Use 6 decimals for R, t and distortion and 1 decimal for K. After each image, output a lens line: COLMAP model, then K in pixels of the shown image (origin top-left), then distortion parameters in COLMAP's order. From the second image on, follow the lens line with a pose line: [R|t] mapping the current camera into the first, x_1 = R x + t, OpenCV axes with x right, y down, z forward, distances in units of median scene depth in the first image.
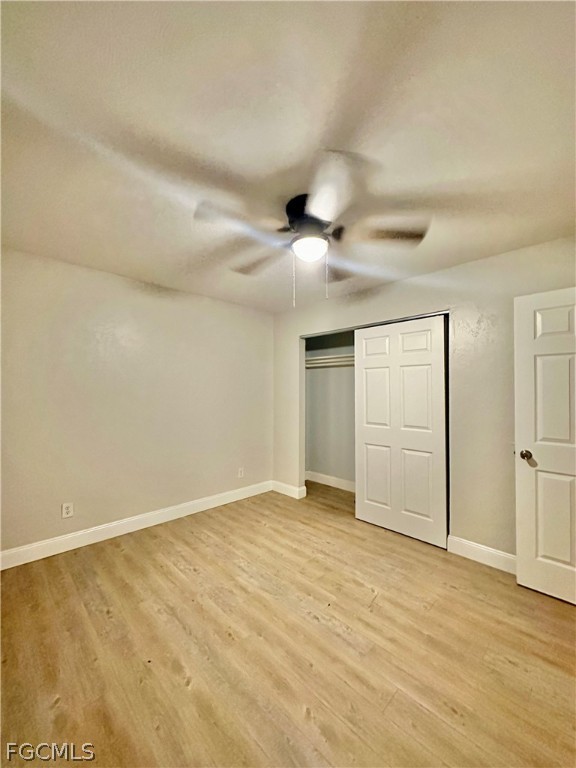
lens RADIAL K [[305.1, 0, 290.0], [0, 305.1, 385.7], [0, 0, 1]] dist [-0.001628, -0.000211]
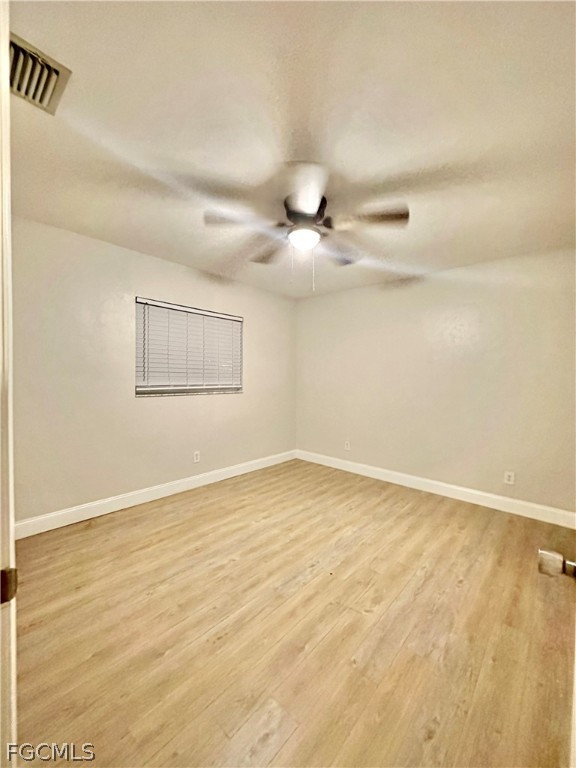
lens RADIAL K [[305.1, 0, 290.0], [0, 305.1, 385.7], [0, 0, 1]] dist [-0.001628, -0.000211]
pose [[0.056587, 0.027973, -0.998006, 1.015406], [-0.000362, 0.999608, 0.027998, 0.056422], [0.998398, -0.001223, 0.056575, 0.731355]]
